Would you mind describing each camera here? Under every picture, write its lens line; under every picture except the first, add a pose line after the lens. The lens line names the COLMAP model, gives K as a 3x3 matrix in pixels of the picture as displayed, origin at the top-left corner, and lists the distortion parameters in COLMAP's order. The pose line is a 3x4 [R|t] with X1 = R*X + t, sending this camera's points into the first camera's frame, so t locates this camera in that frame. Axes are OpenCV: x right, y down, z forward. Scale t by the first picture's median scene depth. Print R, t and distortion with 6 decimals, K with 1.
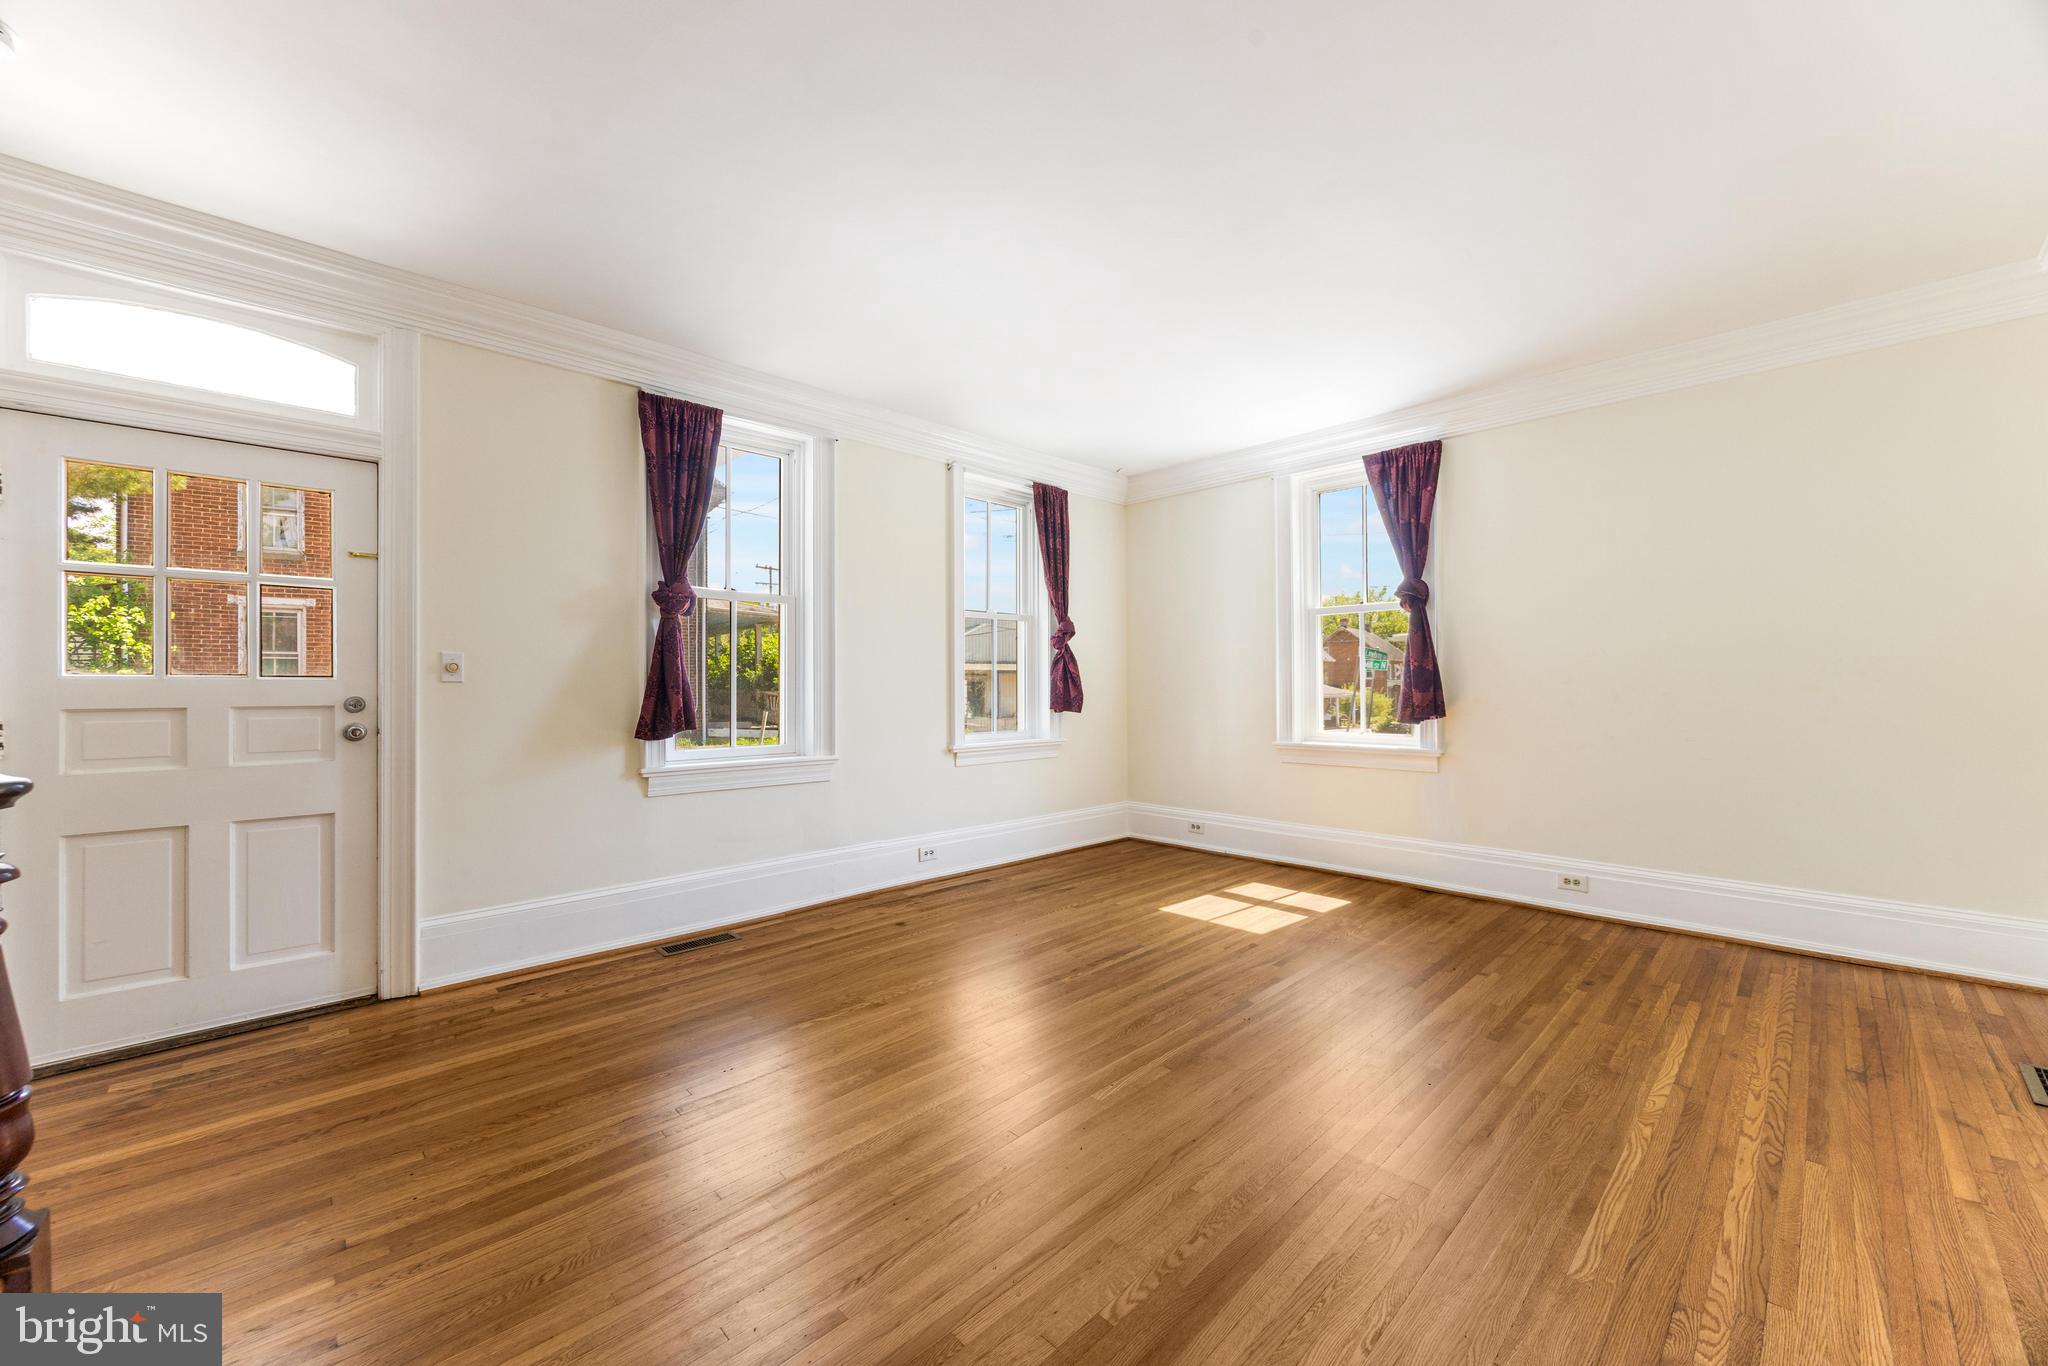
lens RADIAL K [[781.9, 0, 1015.0], [0, 781.9, 678.1], [0, 0, 1]] dist [-0.002721, 0.000231]
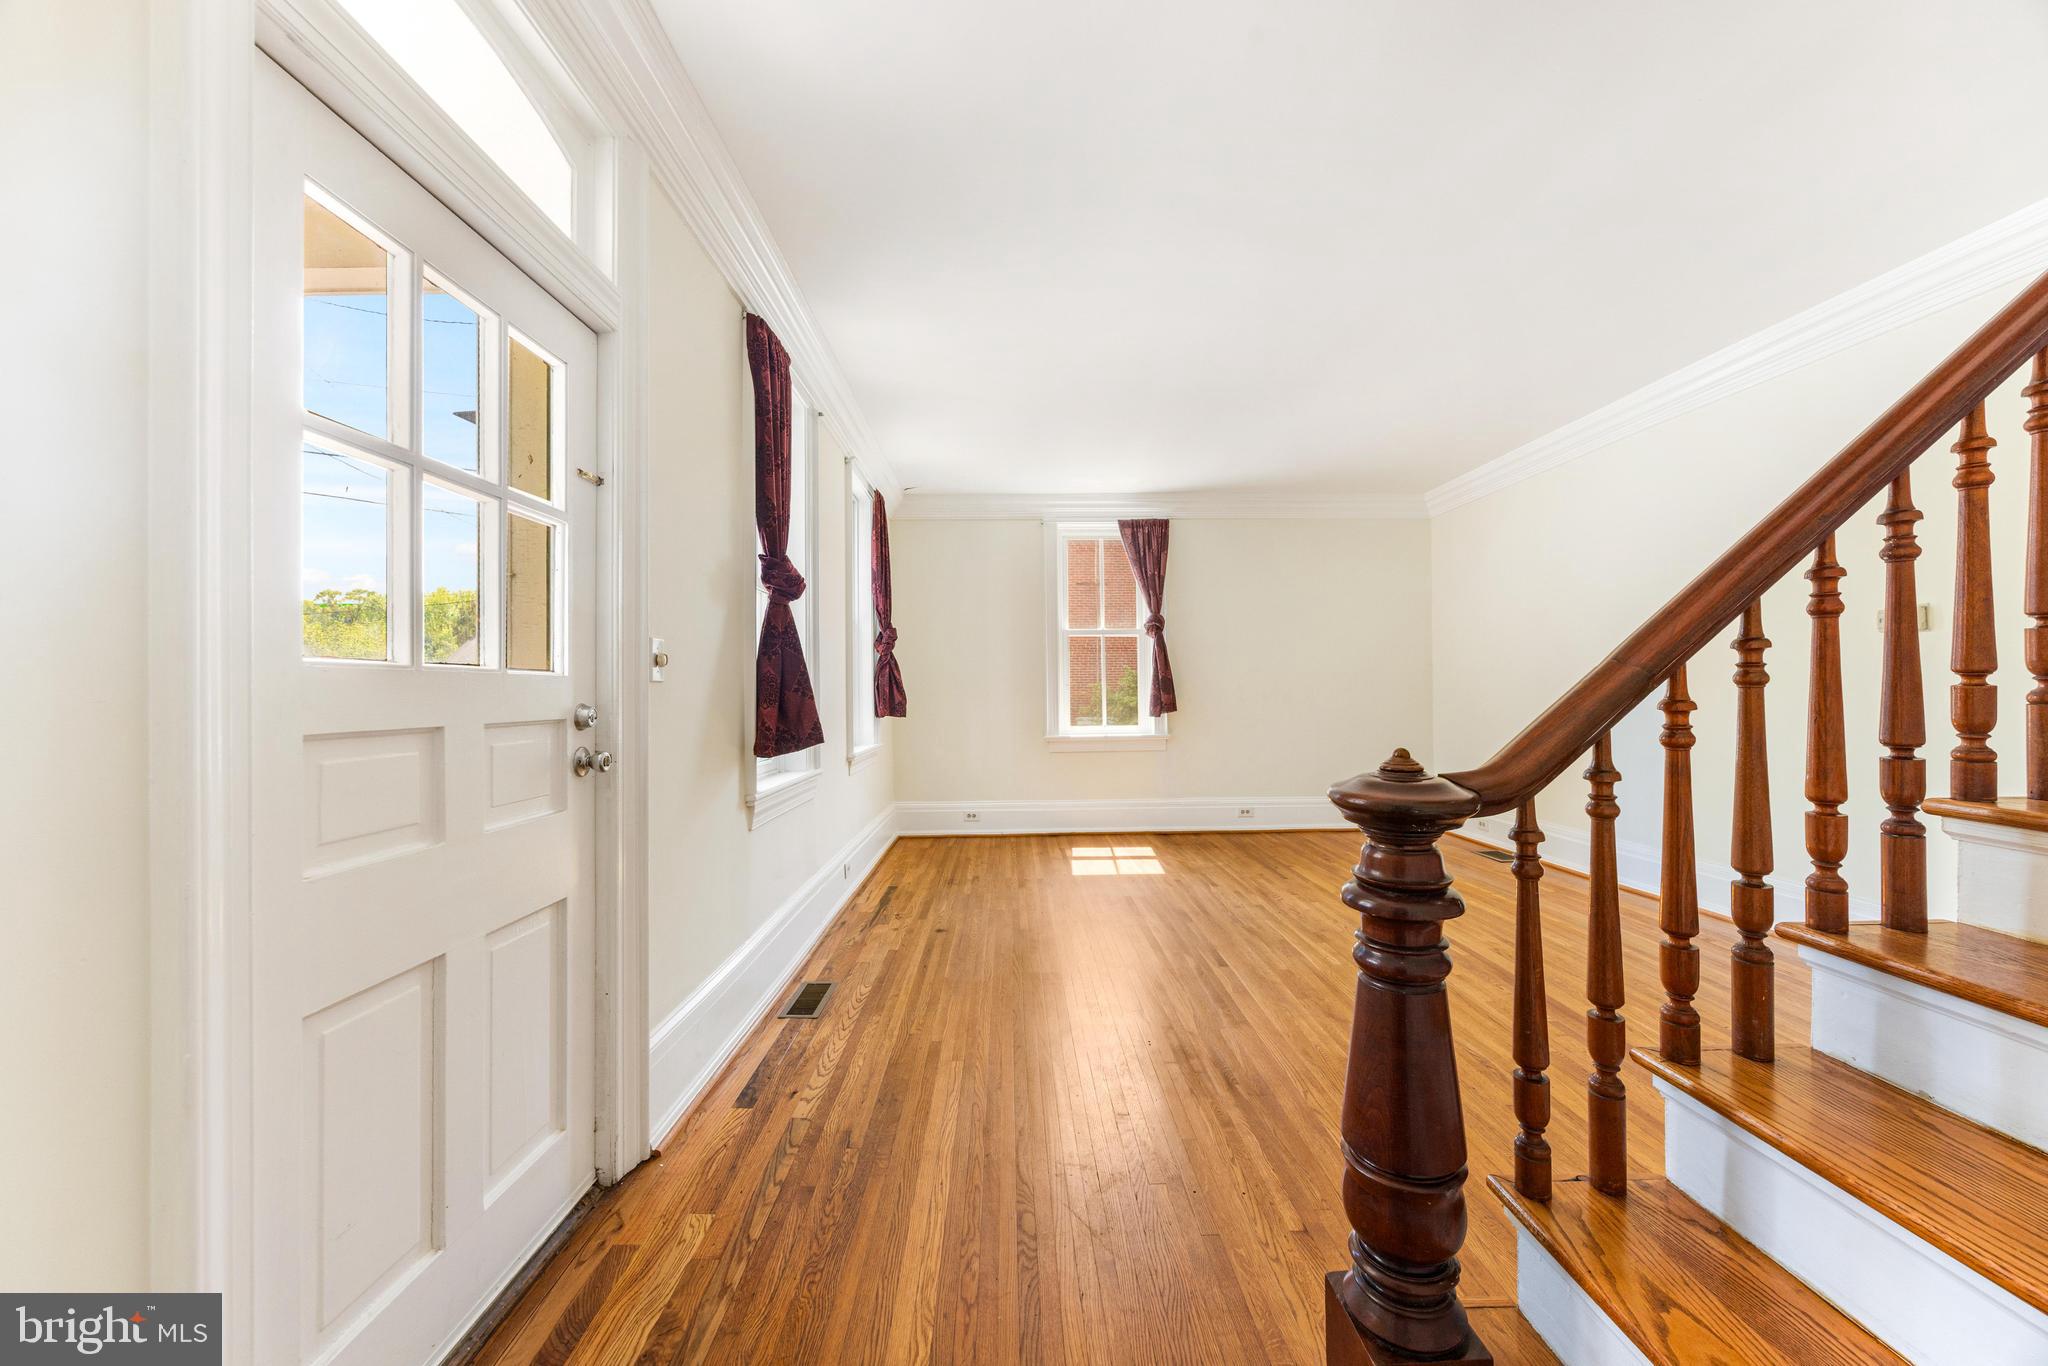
lens RADIAL K [[790.4, 0, 1024.0], [0, 790.4, 683.0], [0, 0, 1]] dist [-0.005343, 0.000093]
pose [[0.672206, 0.006070, 0.740339, -0.879838], [-0.001528, 0.999976, -0.006811, 0.009033], [-0.740363, 0.003448, 0.672199, 0.268411]]
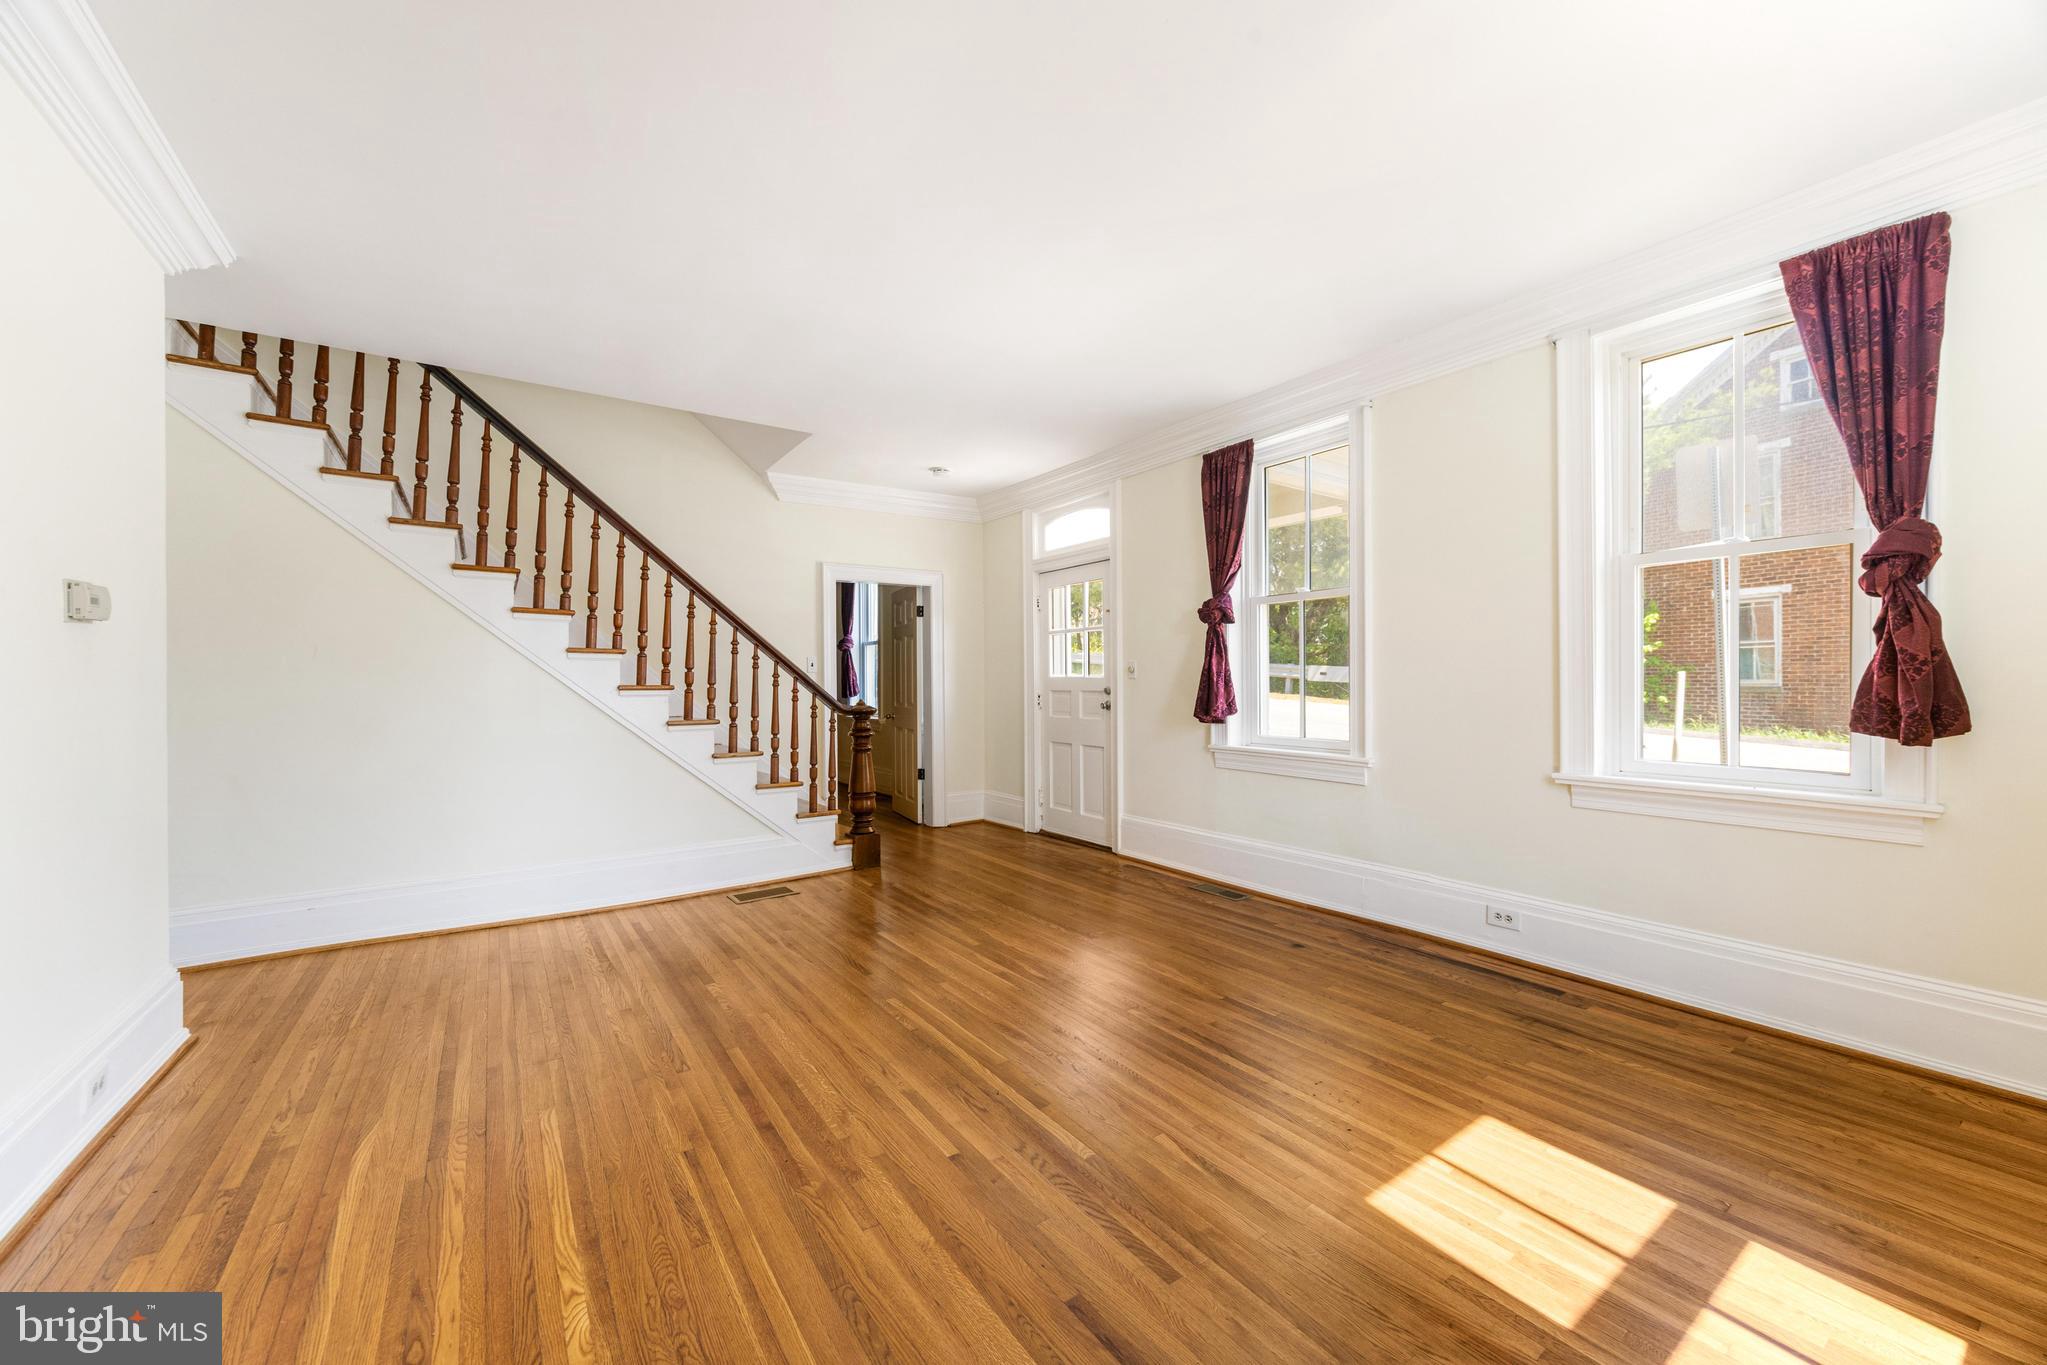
lens RADIAL K [[773.9, 0, 1023.5], [0, 773.9, 682.5], [0, 0, 1]] dist [-0.004531, -0.000132]
pose [[-0.152124, 0.007723, -0.988331, 0.843286], [0.015884, 0.999859, 0.005368, 0.000357], [0.988234, -0.014882, -0.152226, 0.890570]]
